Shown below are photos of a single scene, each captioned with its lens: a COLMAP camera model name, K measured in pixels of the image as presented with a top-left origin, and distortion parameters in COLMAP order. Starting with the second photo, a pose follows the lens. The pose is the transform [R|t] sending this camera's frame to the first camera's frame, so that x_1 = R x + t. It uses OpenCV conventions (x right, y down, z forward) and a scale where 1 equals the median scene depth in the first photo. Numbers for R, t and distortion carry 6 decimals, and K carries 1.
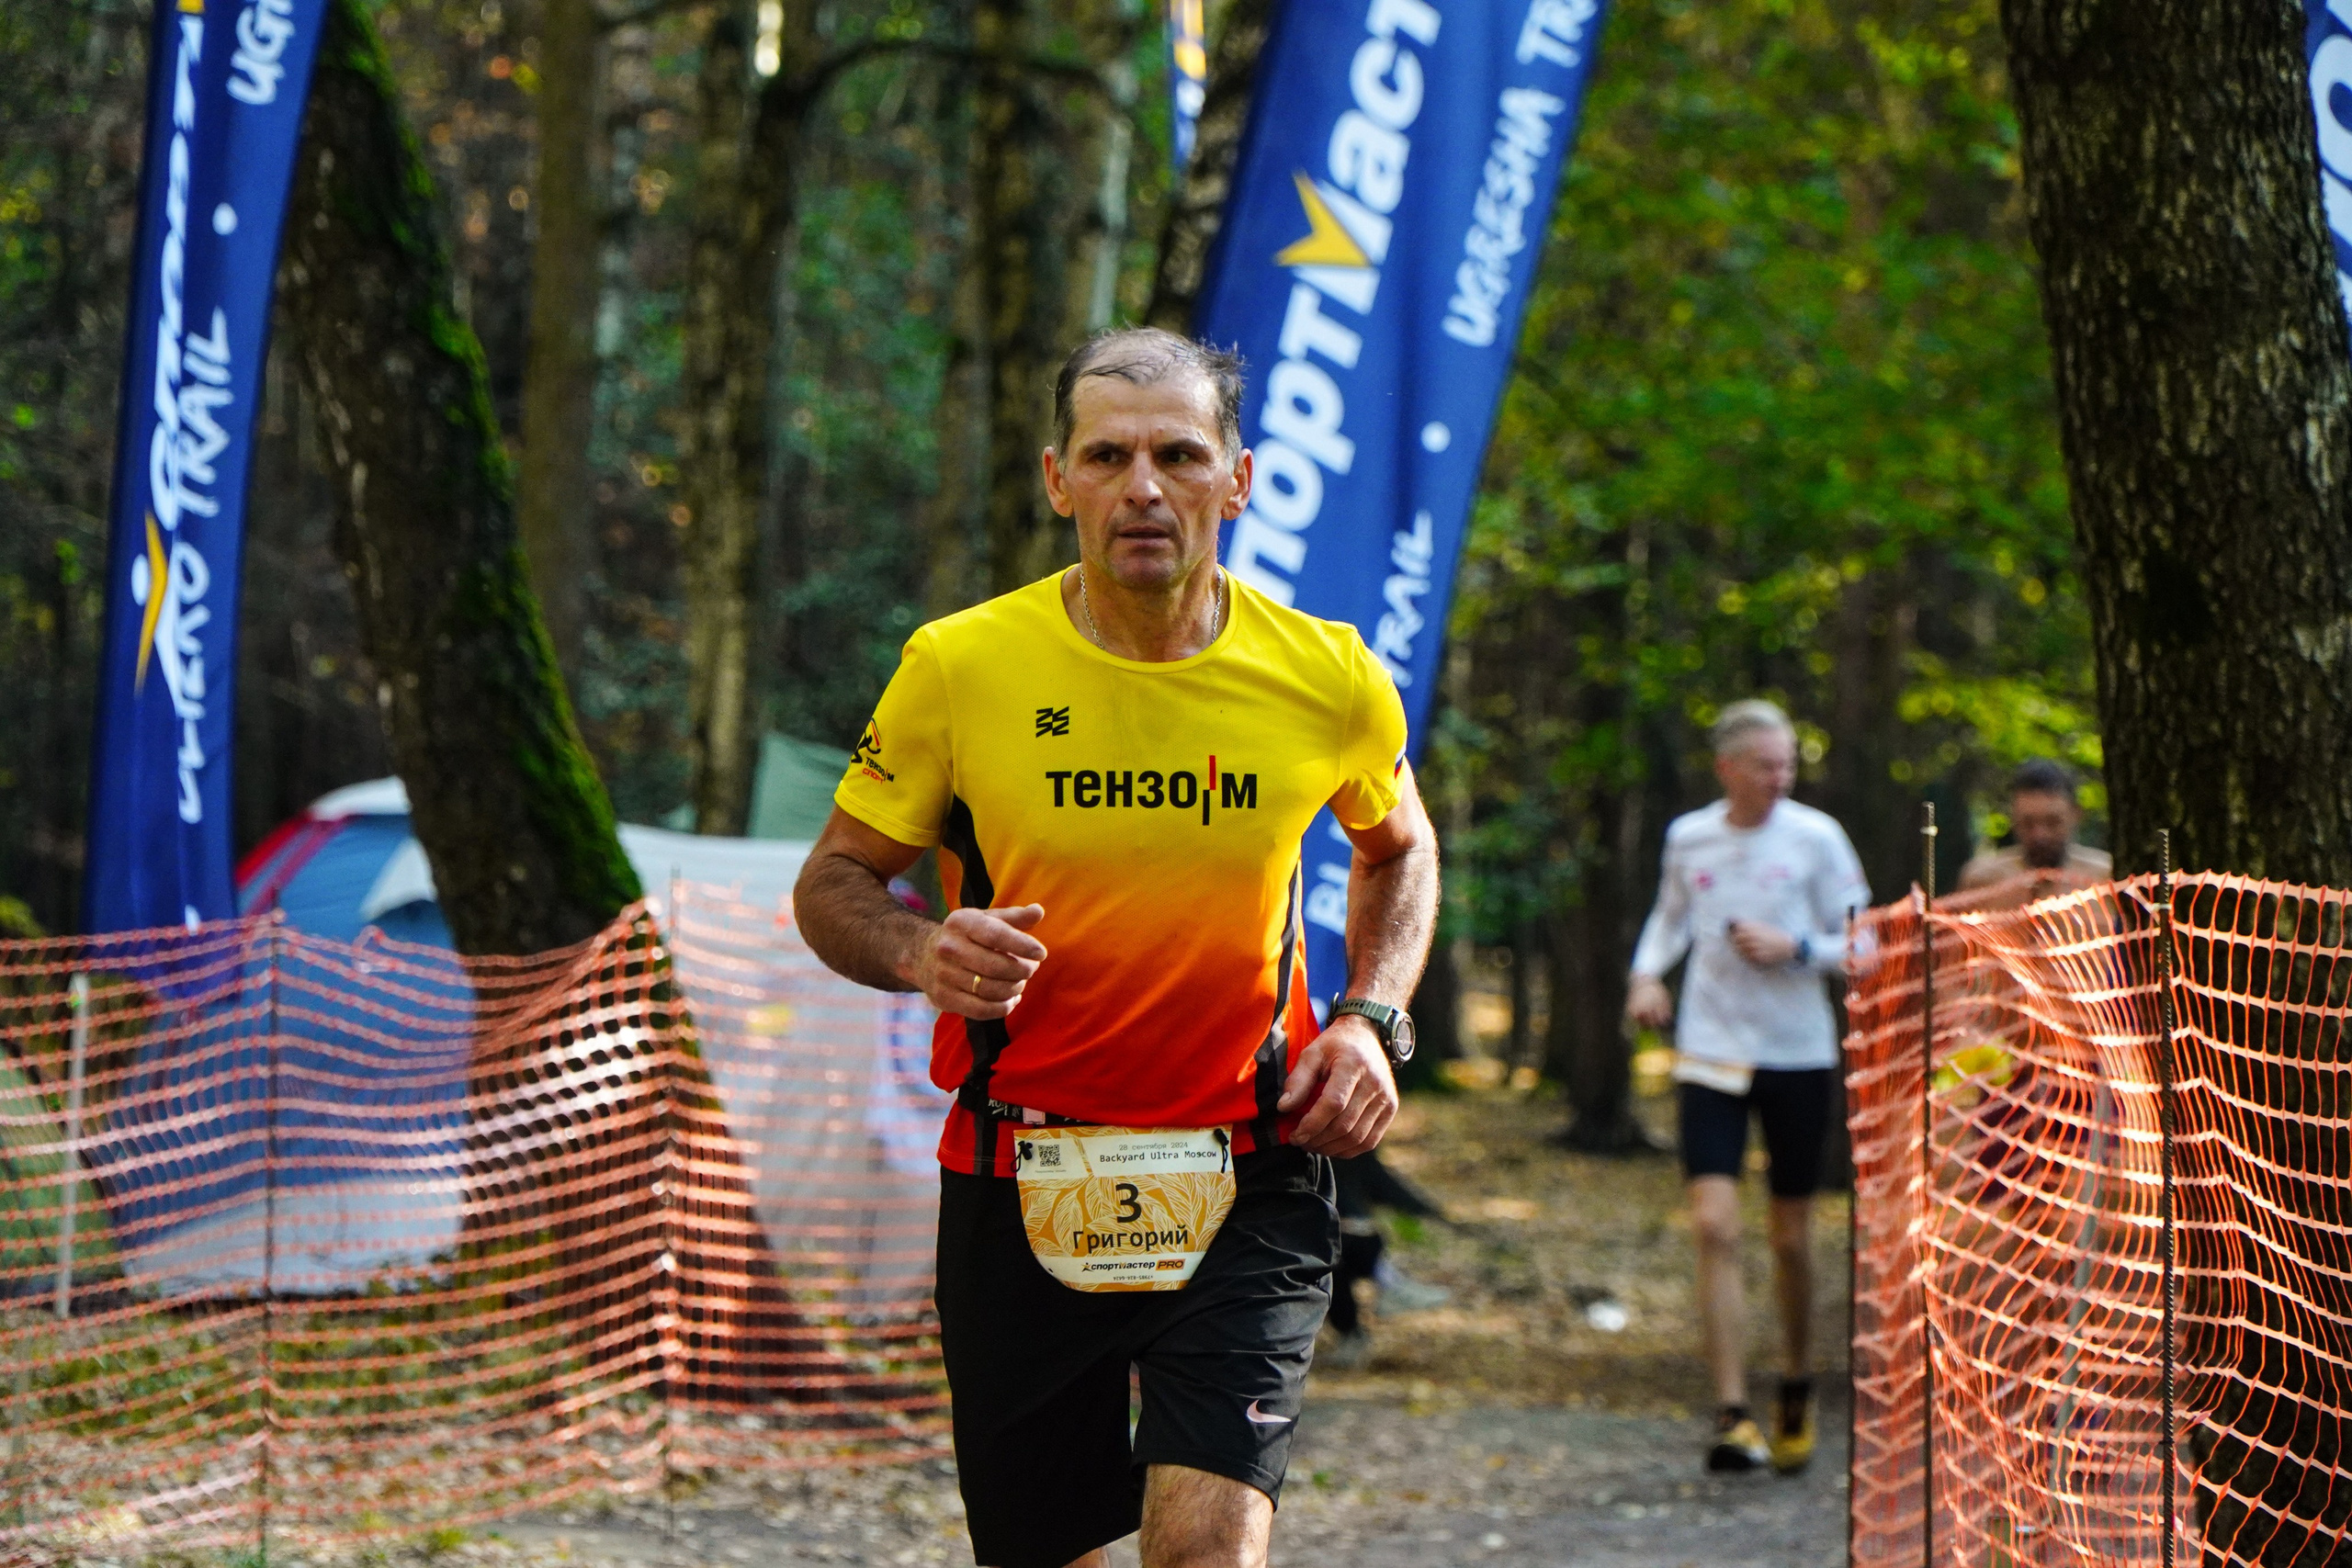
lens RADIAL K [[10809.0, 0, 1174.0], [0, 10809.0, 842.4], [0, 0, 1]] dist [-2.951501, 96.907461]
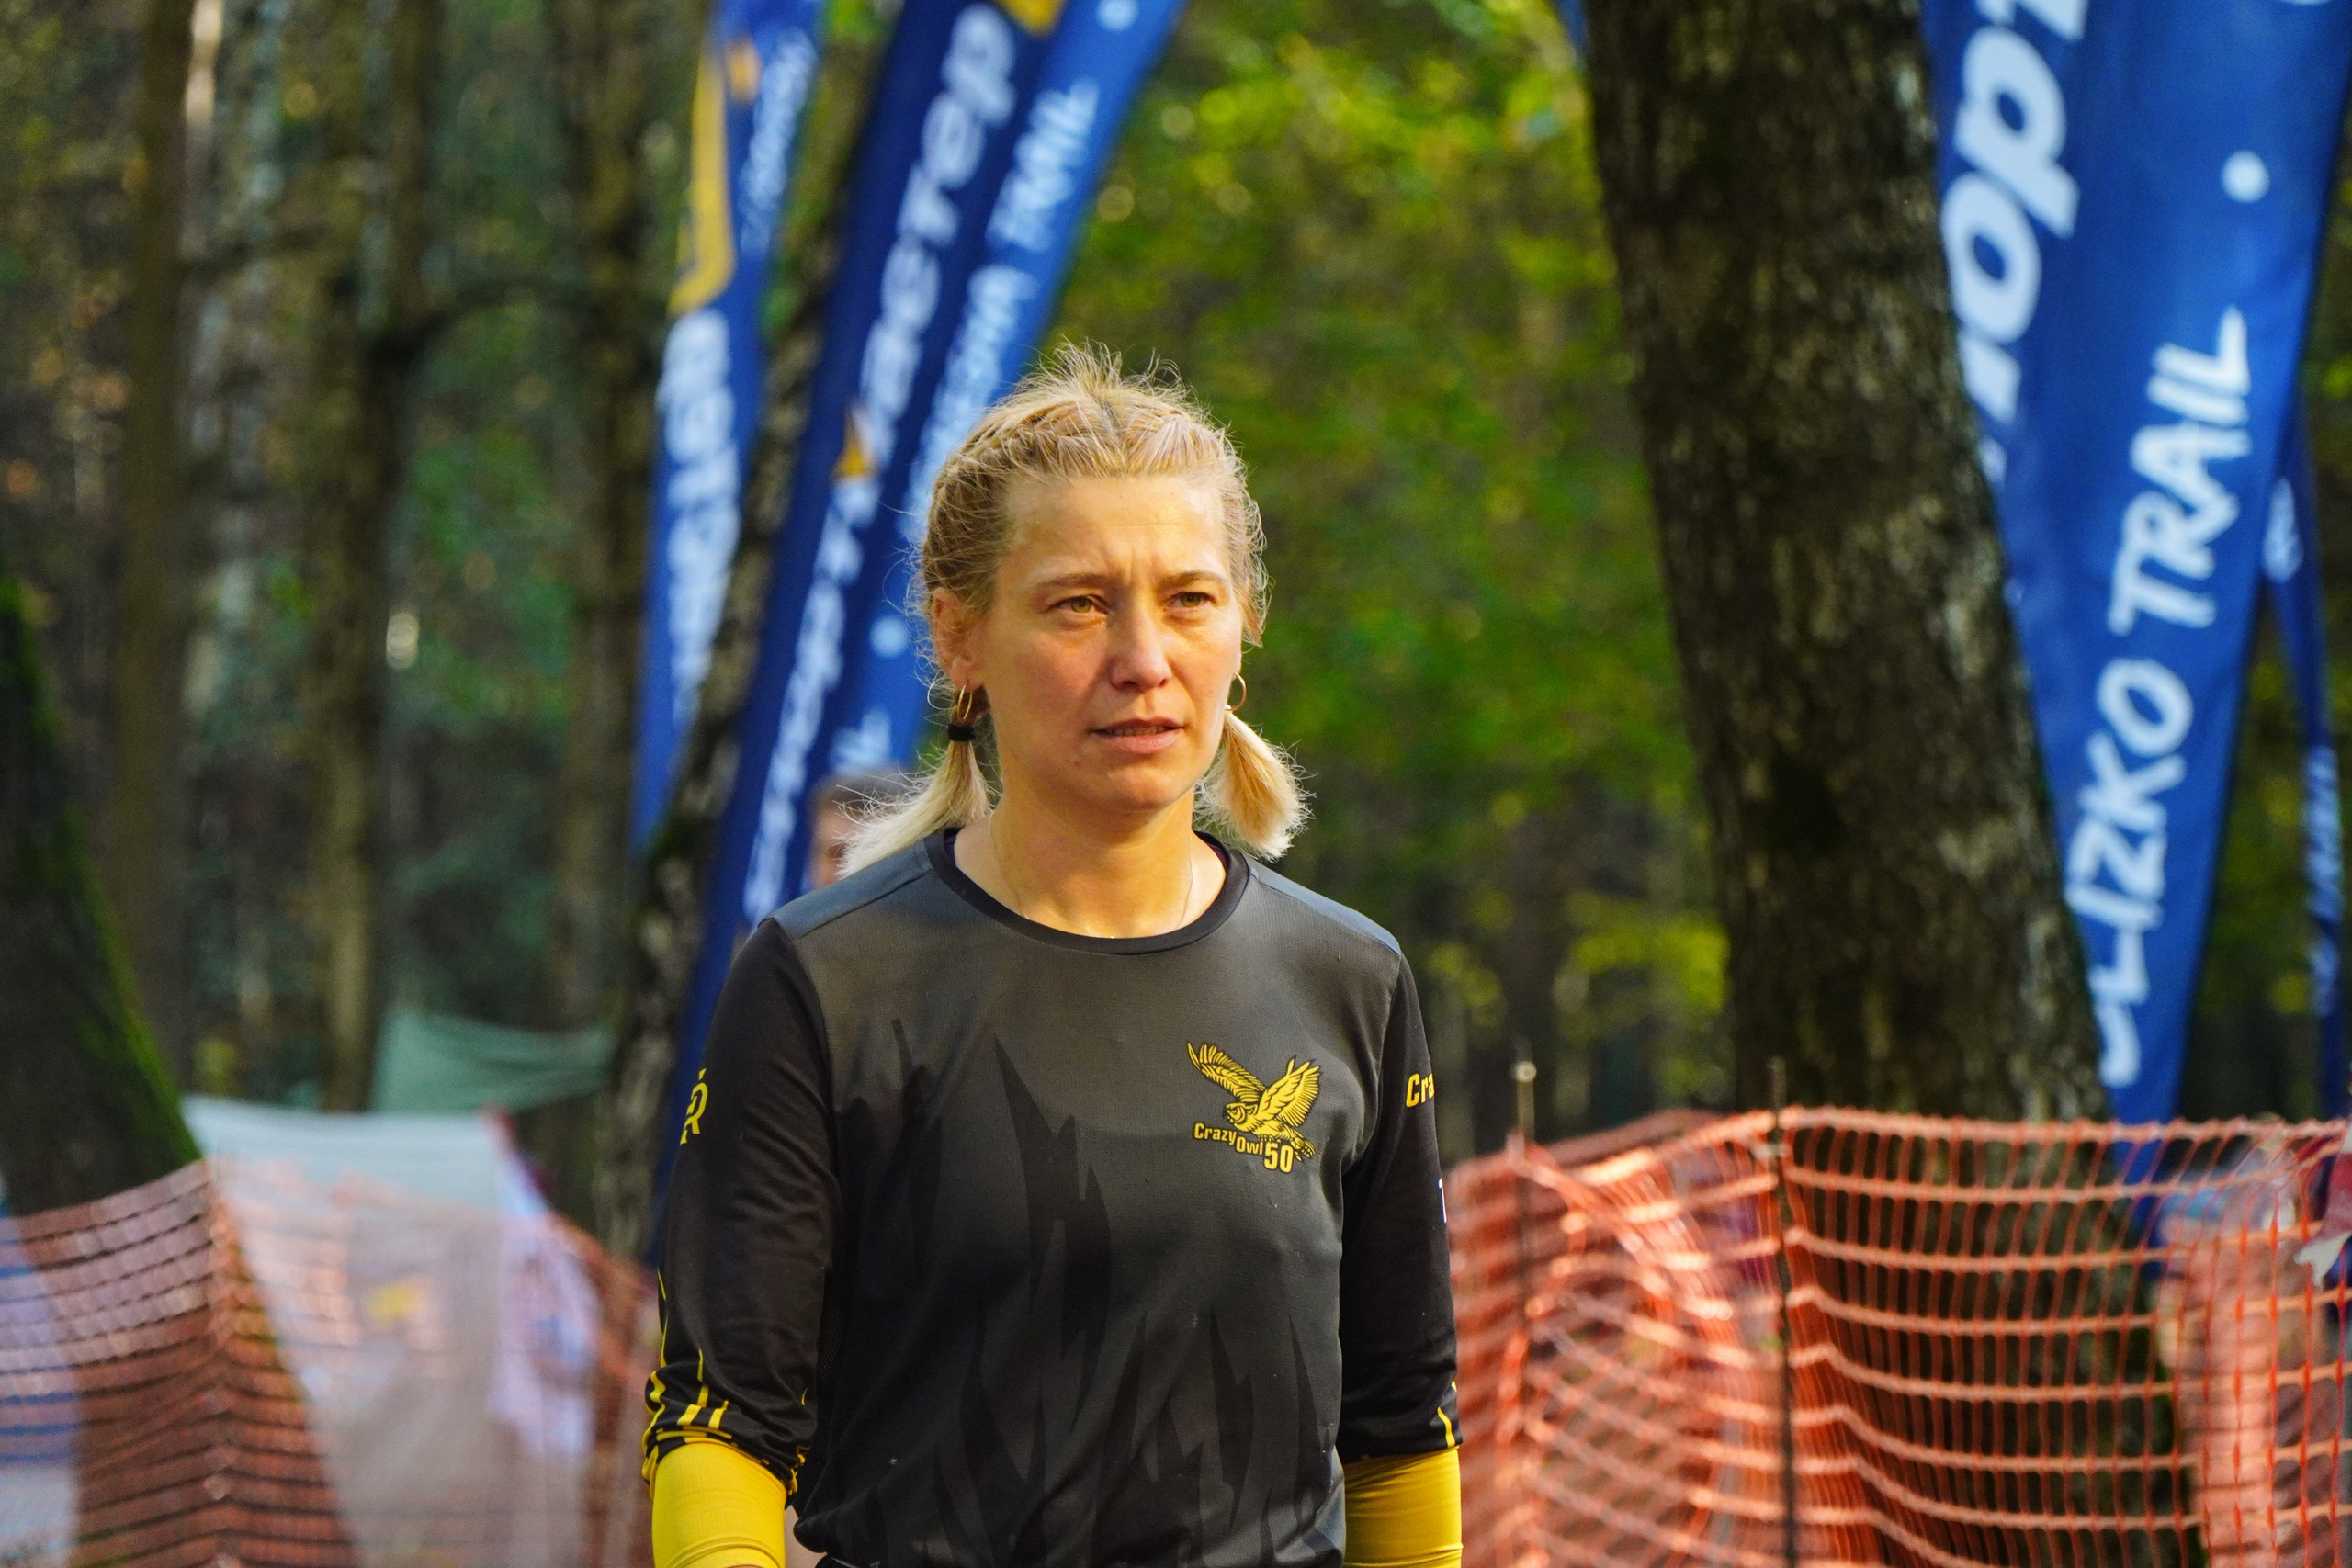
lens RADIAL K [[10752.8, 0, 1176.0], [0, 10752.8, 784.0], [0, 0, 1]] dist [-0.528615, -7.572568]
pose [[0.999326, -0.022381, 0.029082, 0.015754], [0.023252, 0.999281, -0.029958, 0.000977], [-0.028391, 0.030614, 0.999128, 0.102292]]
